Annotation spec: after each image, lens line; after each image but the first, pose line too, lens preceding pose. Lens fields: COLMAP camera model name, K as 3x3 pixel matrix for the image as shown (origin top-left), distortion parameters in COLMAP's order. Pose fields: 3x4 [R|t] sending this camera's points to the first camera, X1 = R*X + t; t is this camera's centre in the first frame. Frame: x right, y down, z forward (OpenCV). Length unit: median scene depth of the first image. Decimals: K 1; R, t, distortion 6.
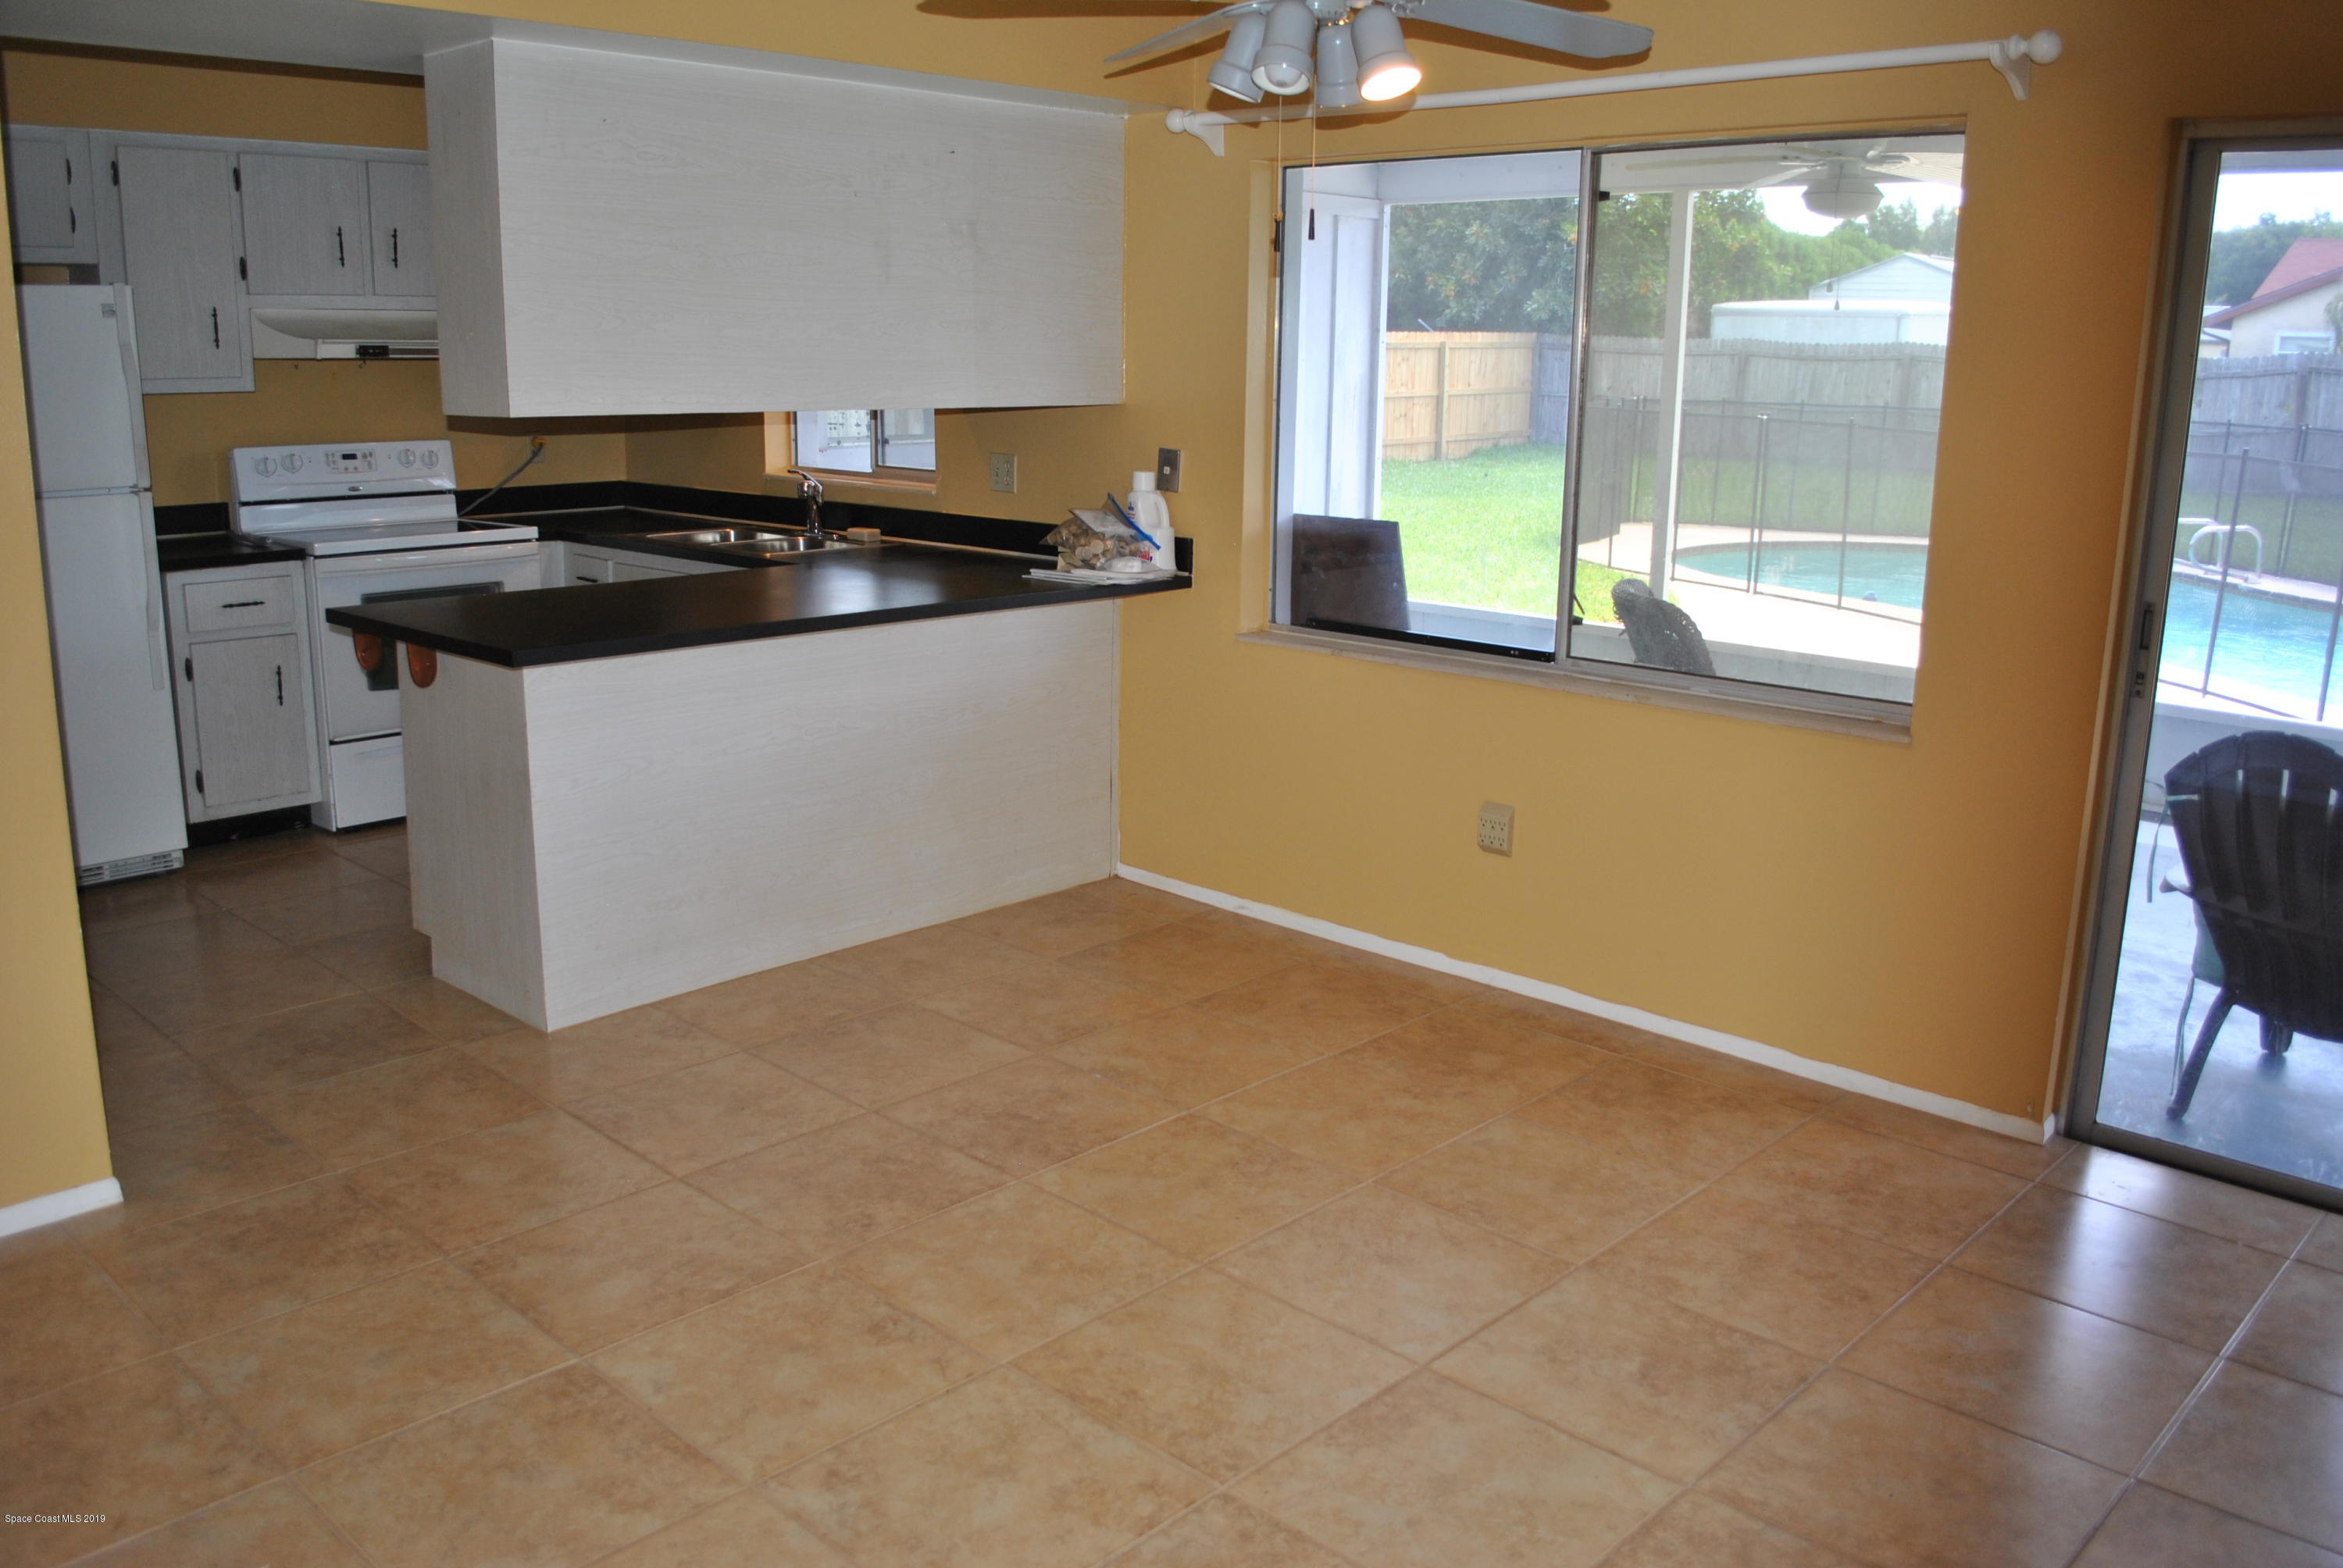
lens RADIAL K [[1896.5, 0, 1161.1], [0, 1896.5, 781.7], [0, 0, 1]] dist [-0.085900, 0.017558]
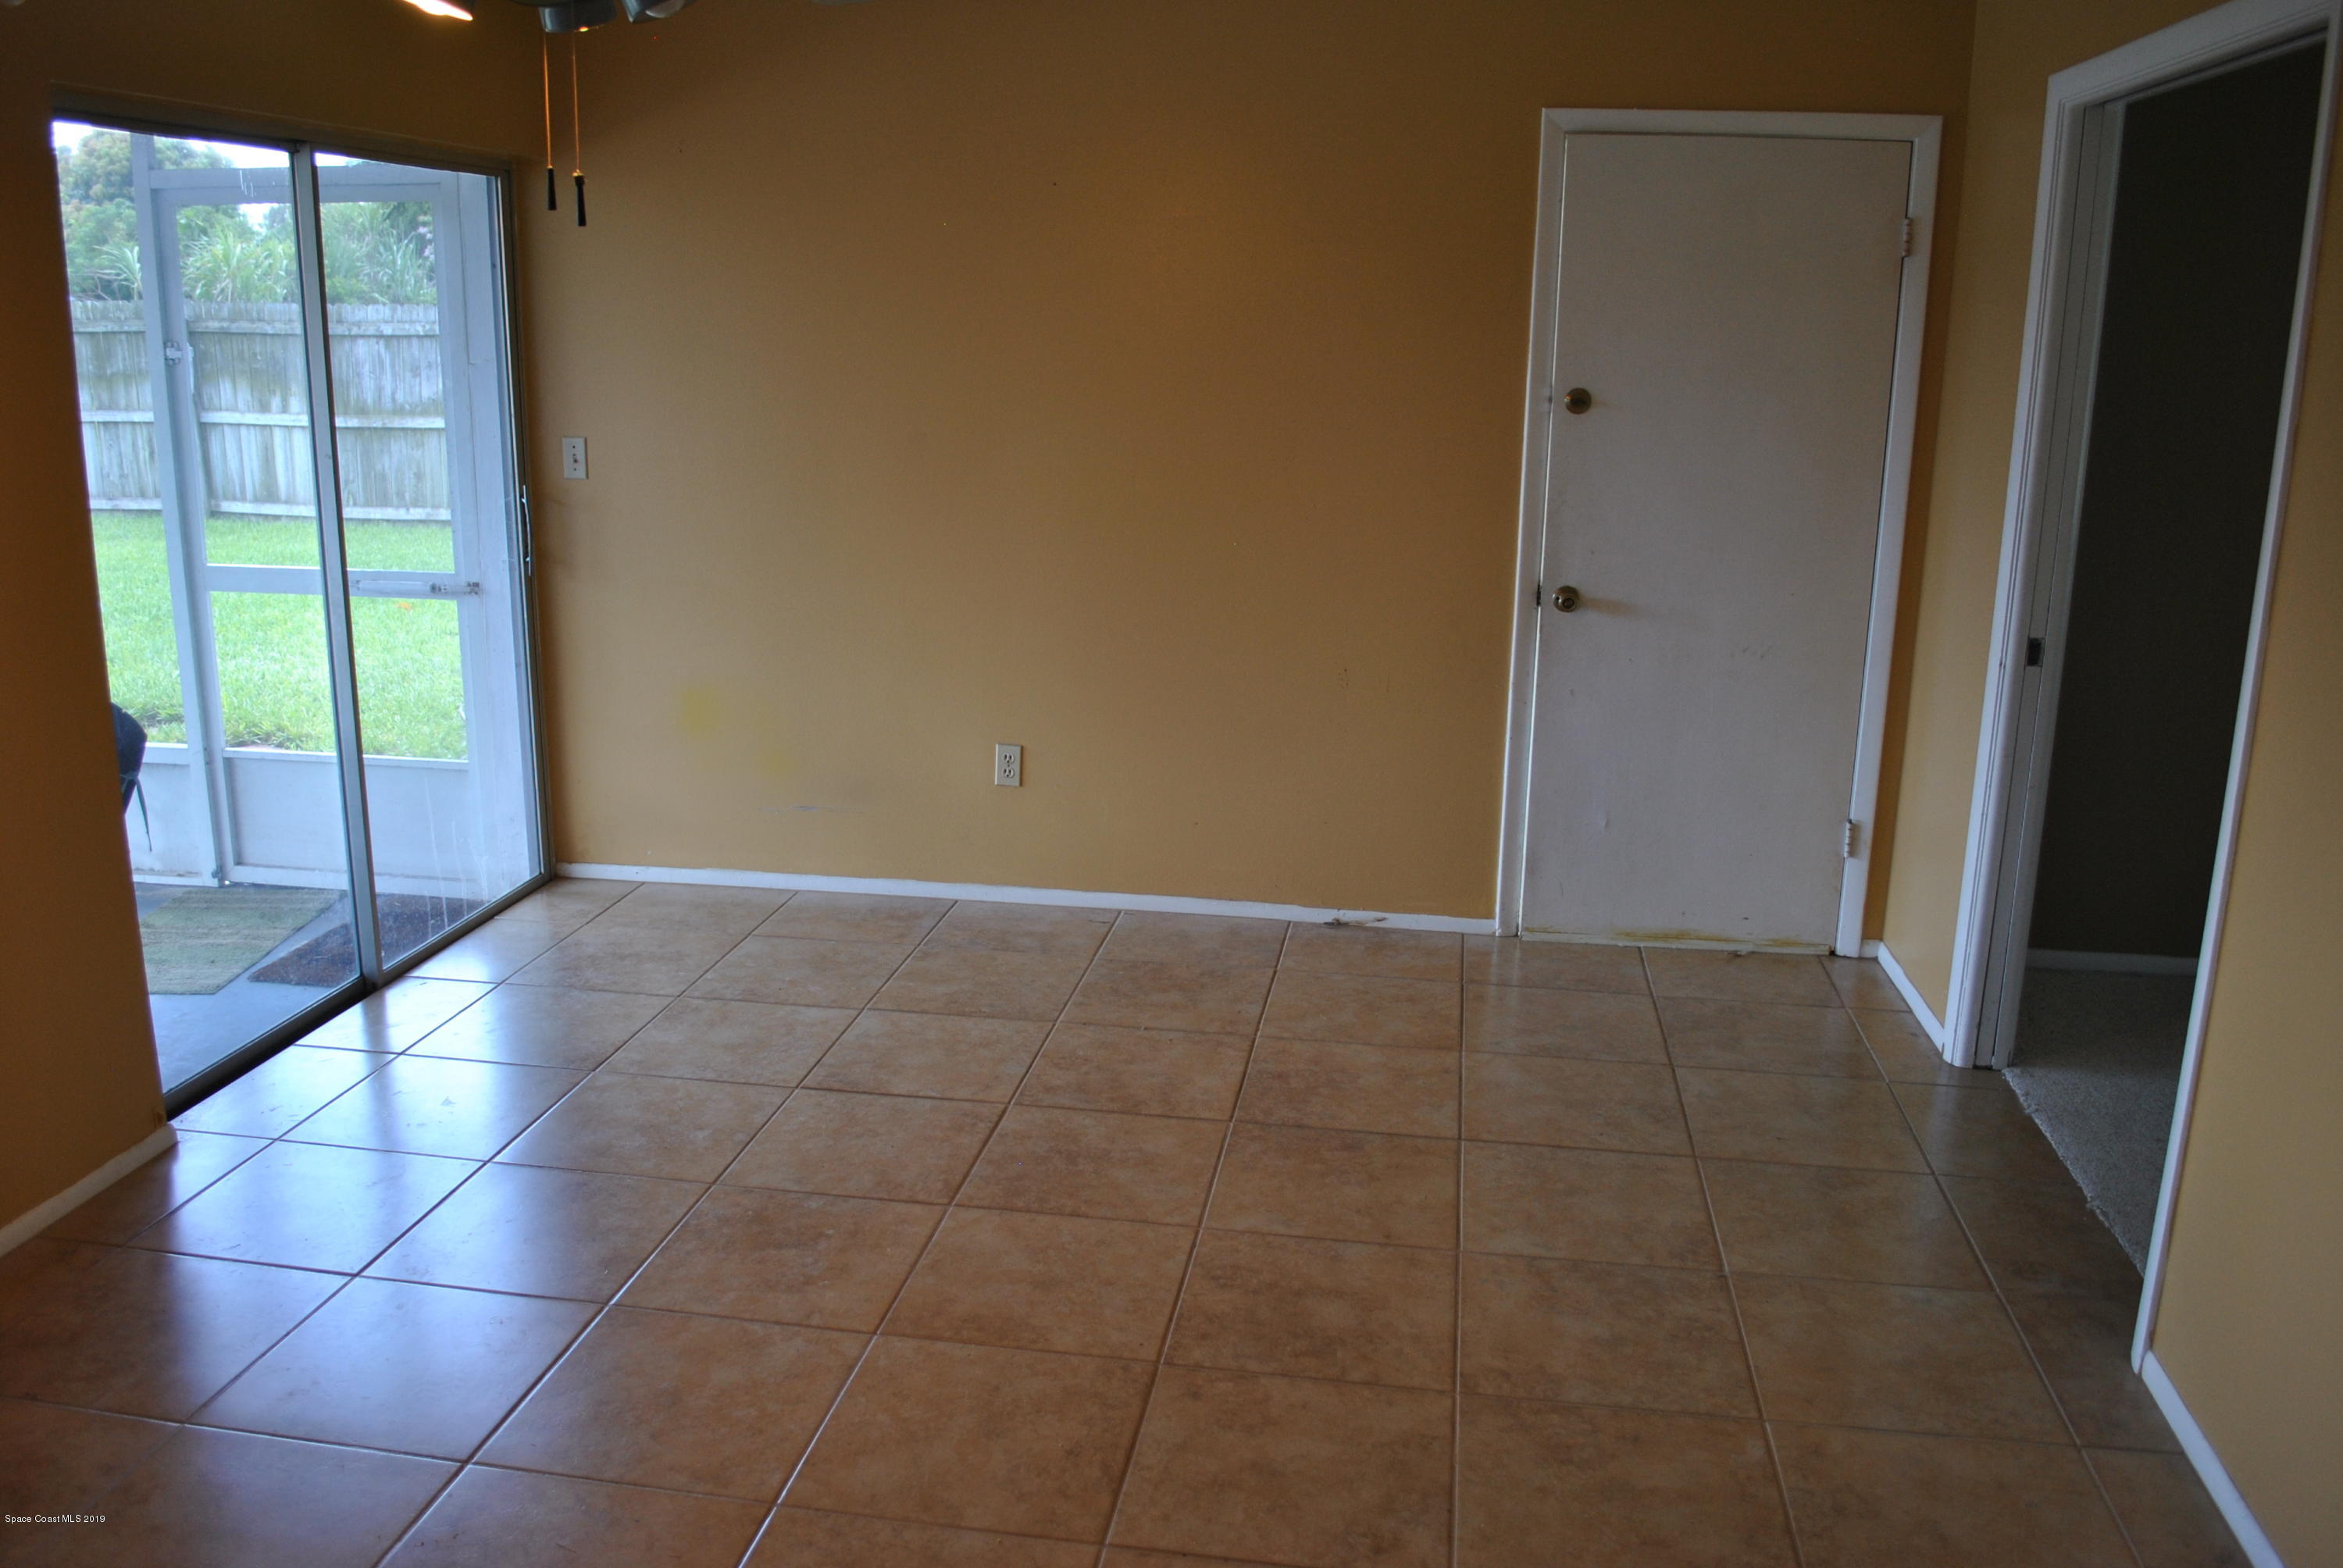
lens RADIAL K [[1896.5, 0, 1171.9], [0, 1896.5, 781.5], [0, 0, 1]] dist [-0.085900, 0.017558]
pose [[-0.574733, -0.221187, 0.787882, -0.490449], [0.167682, 0.910521, 0.377934, -0.228918], [-0.800977, 0.349325, -0.486218, 0.888897]]
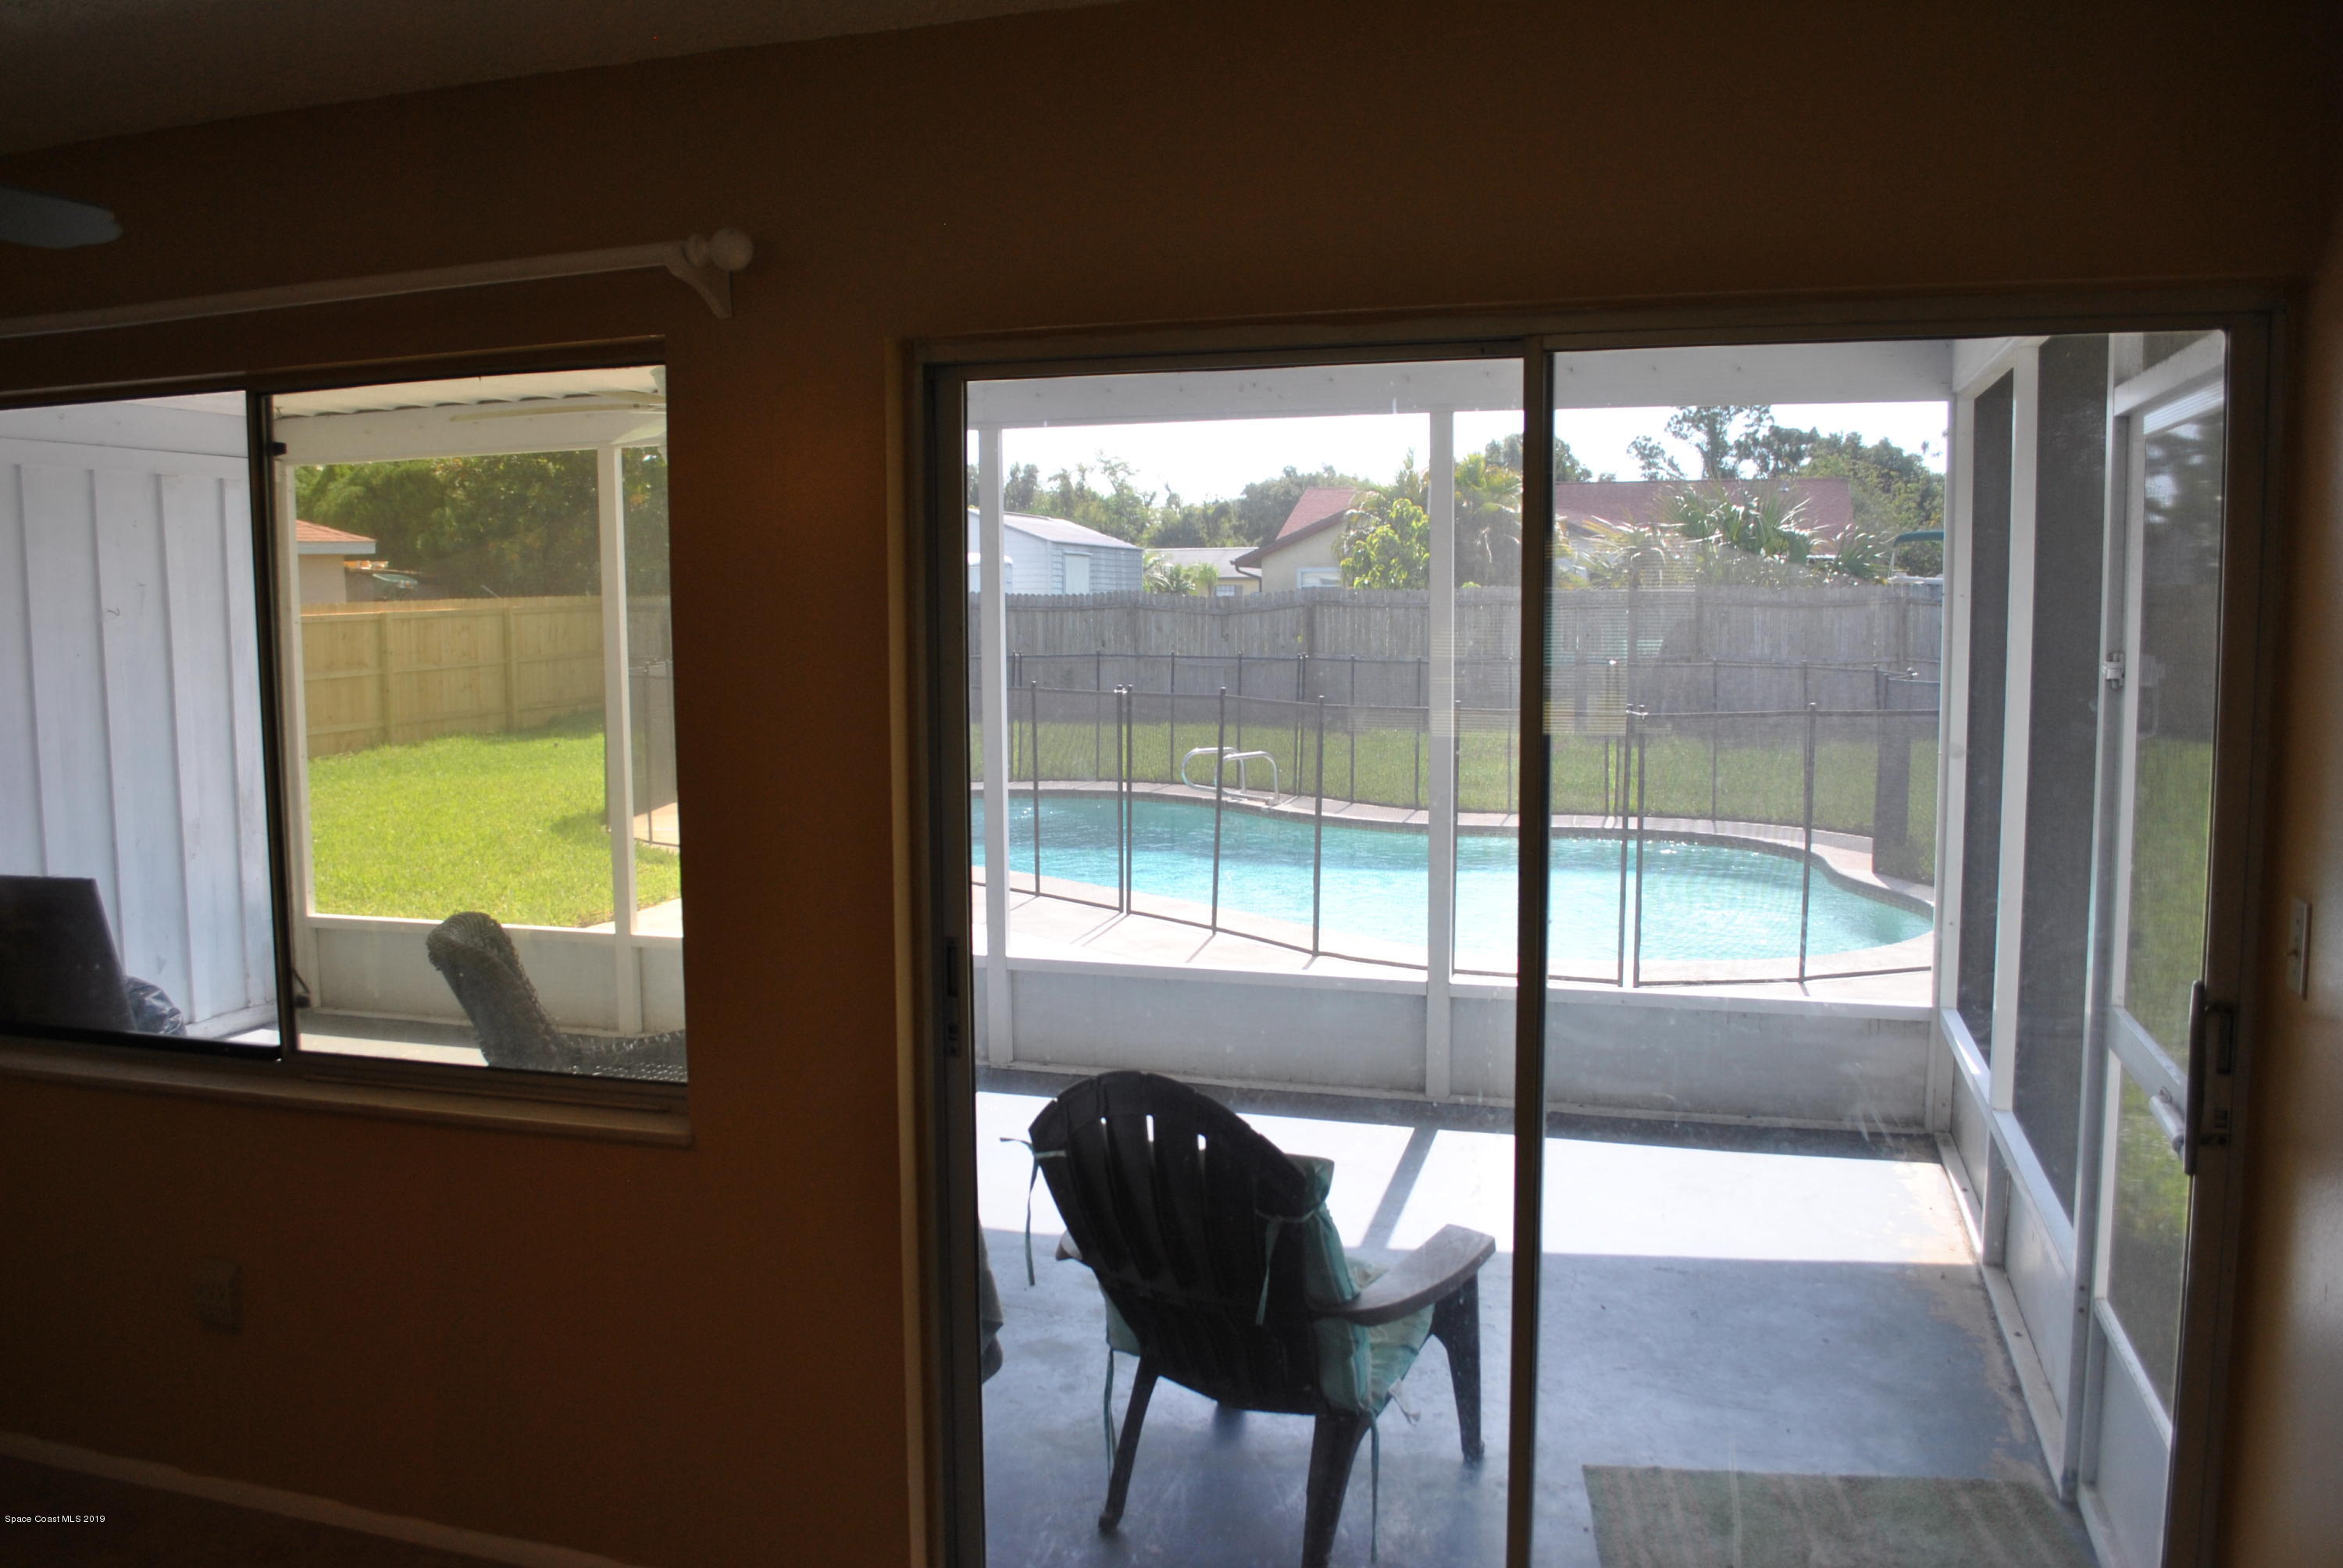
lens RADIAL K [[1896.5, 0, 1167.7], [0, 1896.5, 790.6], [0, 0, 1]] dist [-0.085900, 0.017558]
pose [[0.895363, -0.066425, 0.440356, 0.225760], [0.122143, 0.987524, -0.099389, -0.056928], [-0.428260, 0.142775, 0.892305, 0.194639]]
